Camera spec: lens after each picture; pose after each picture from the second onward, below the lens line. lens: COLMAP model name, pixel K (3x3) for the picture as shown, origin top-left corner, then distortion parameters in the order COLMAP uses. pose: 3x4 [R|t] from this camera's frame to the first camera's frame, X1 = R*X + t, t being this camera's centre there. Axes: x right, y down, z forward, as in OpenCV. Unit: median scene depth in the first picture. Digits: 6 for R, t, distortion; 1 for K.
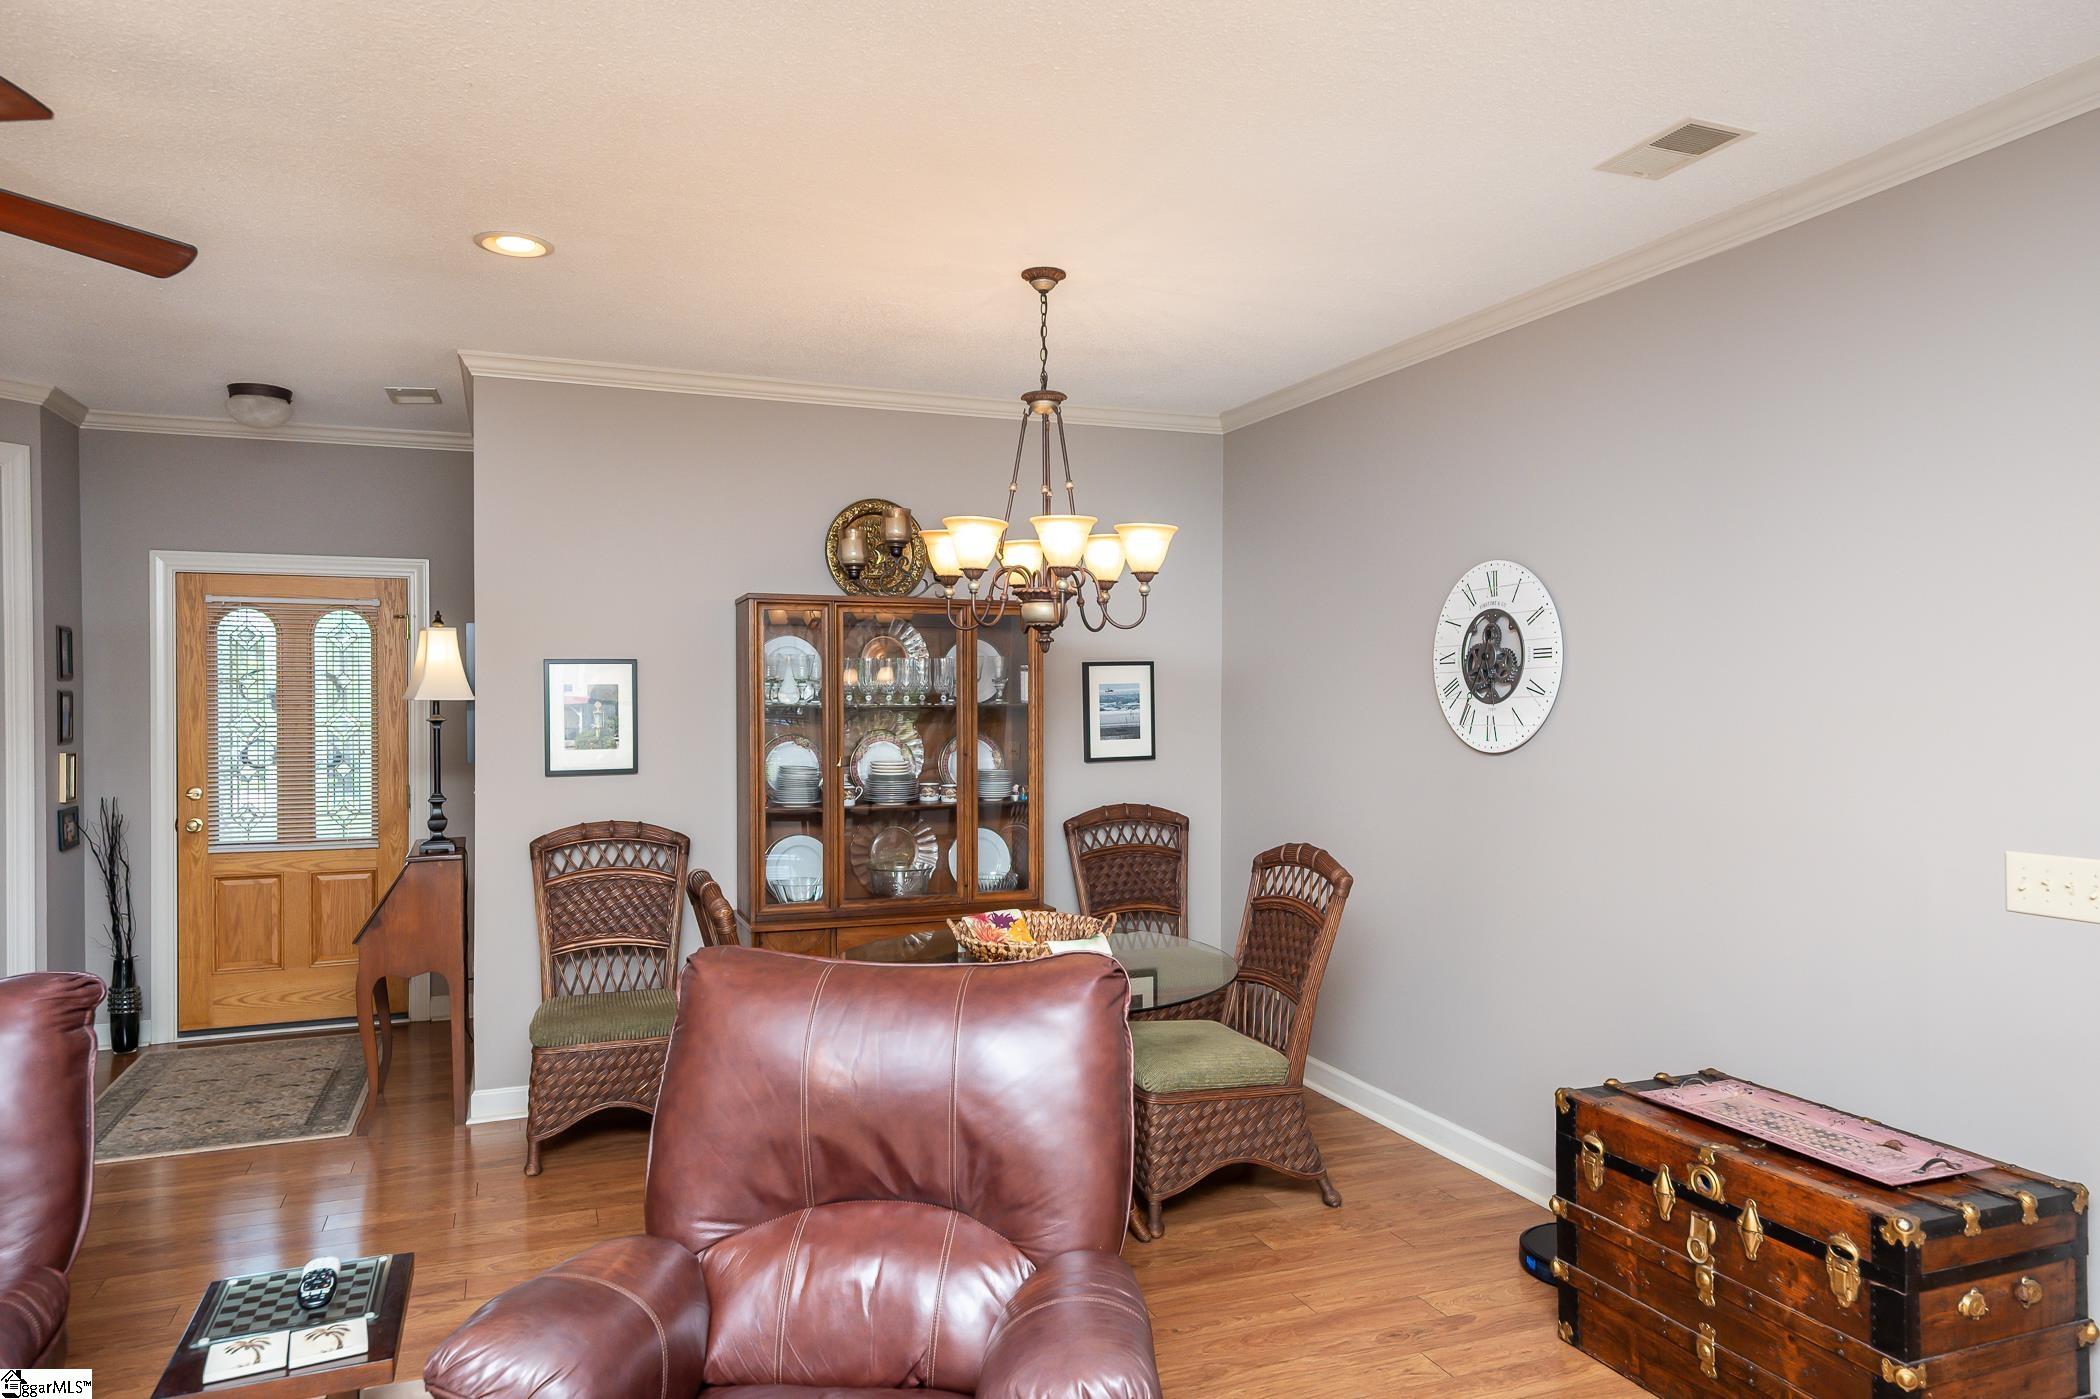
lens RADIAL K [[1384.2, 0, 1050.8], [0, 1384.2, 694.5], [0, 0, 1]] dist [0.055851, 0.001131]
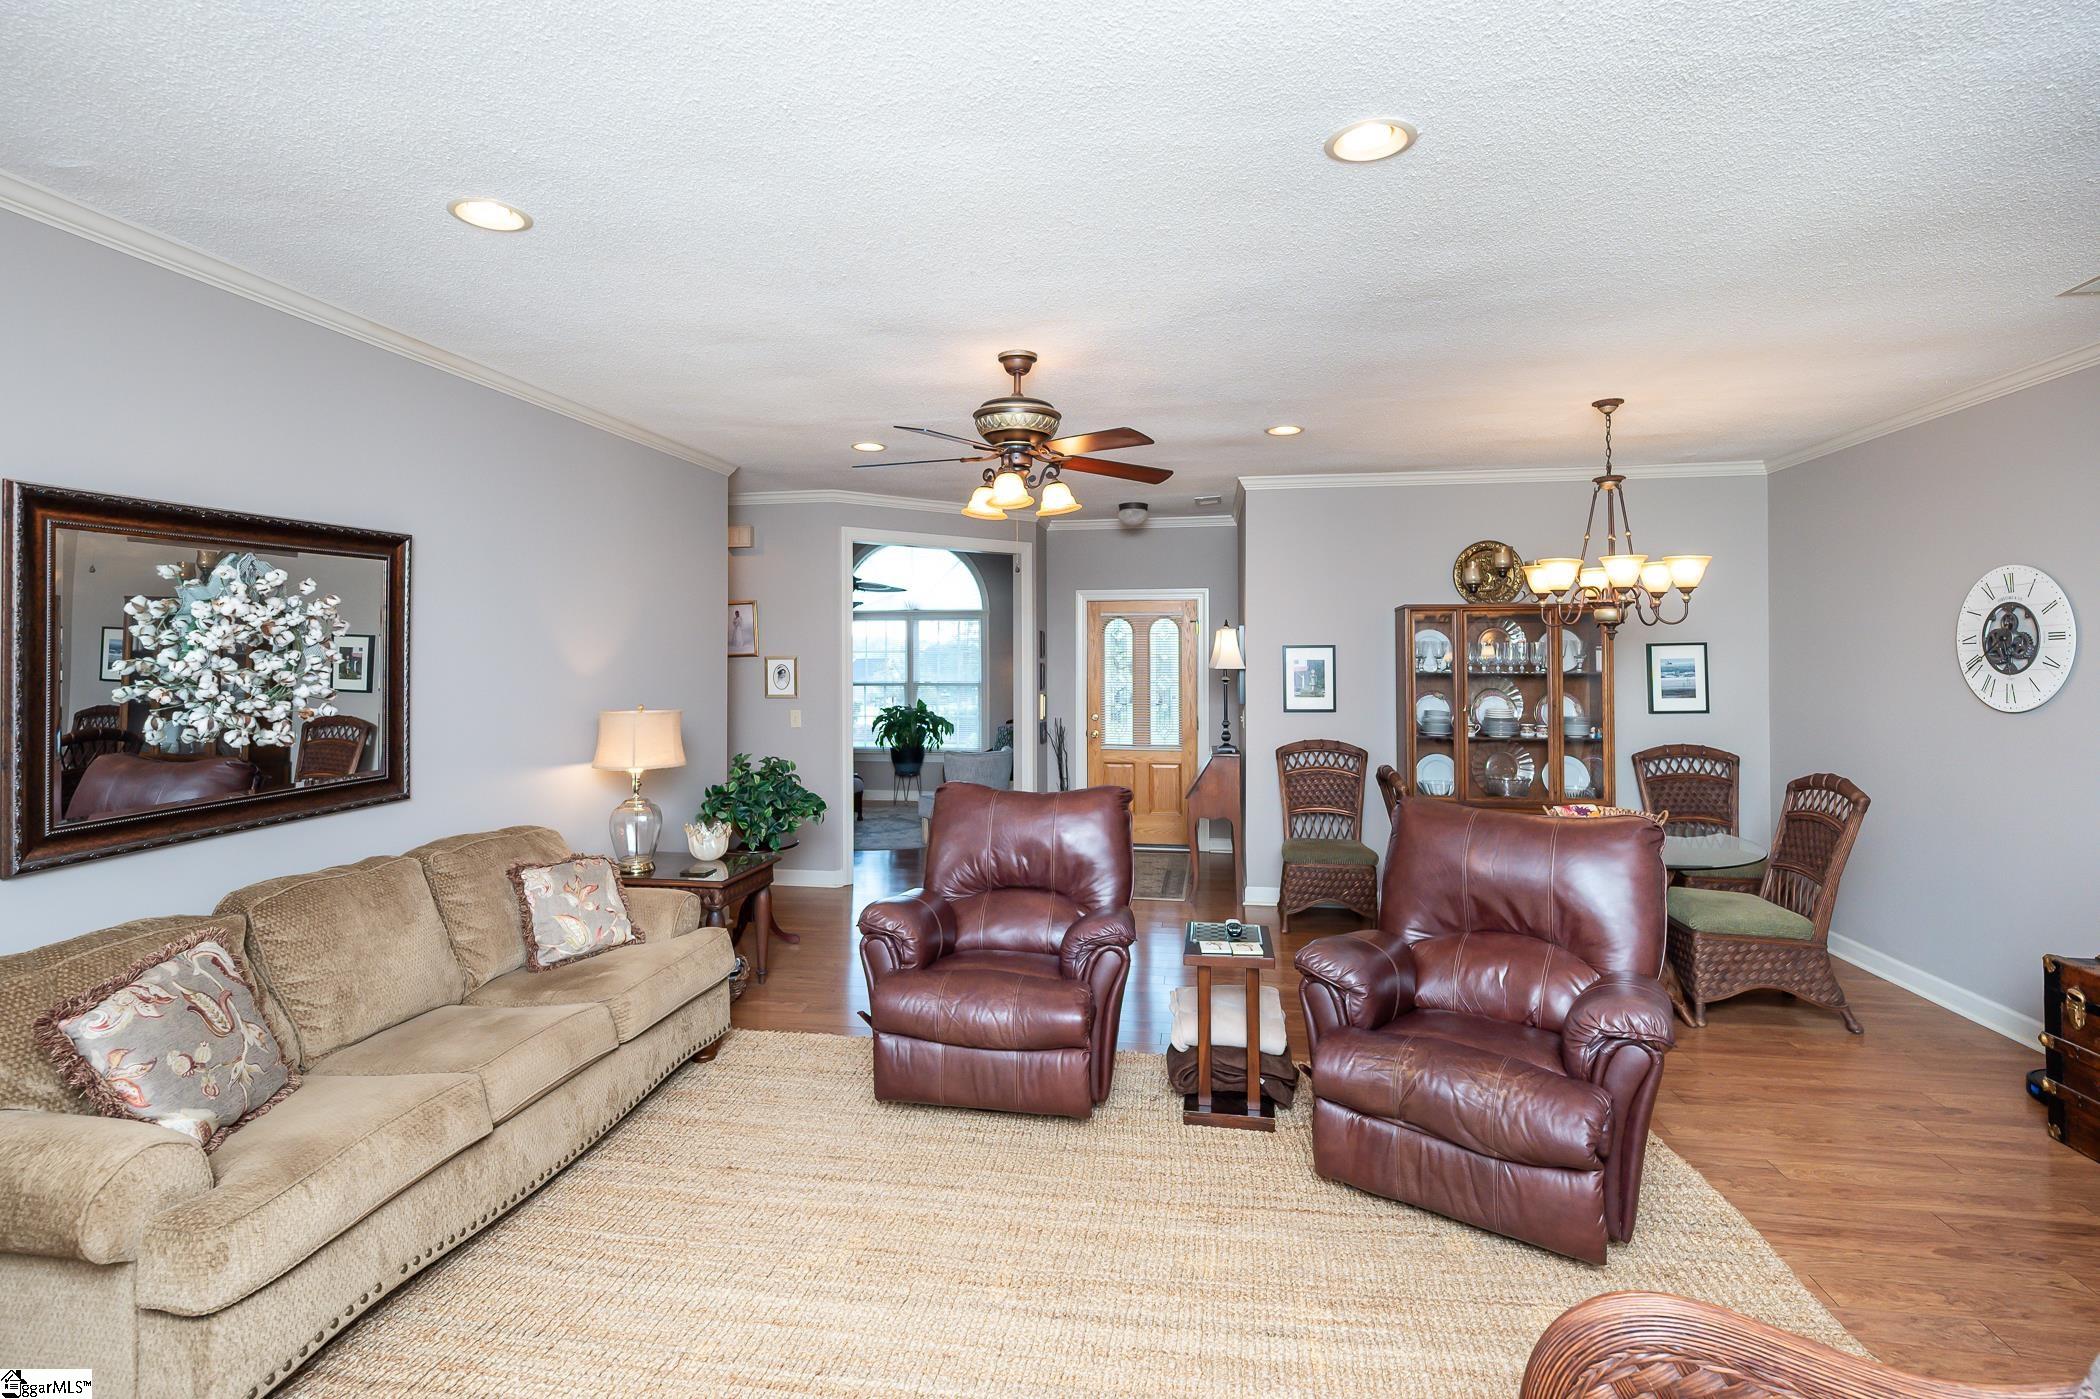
lens RADIAL K [[954.4, 0, 1043.6], [0, 954.4, 644.6], [0, 0, 1]] dist [-0.001761, 0.000912]
pose [[0.852031, -0.009647, -0.523402, 0.011932], [-0.000880, 0.999802, -0.019861, -0.002879], [0.523490, 0.017382, 0.851854, -0.233120]]
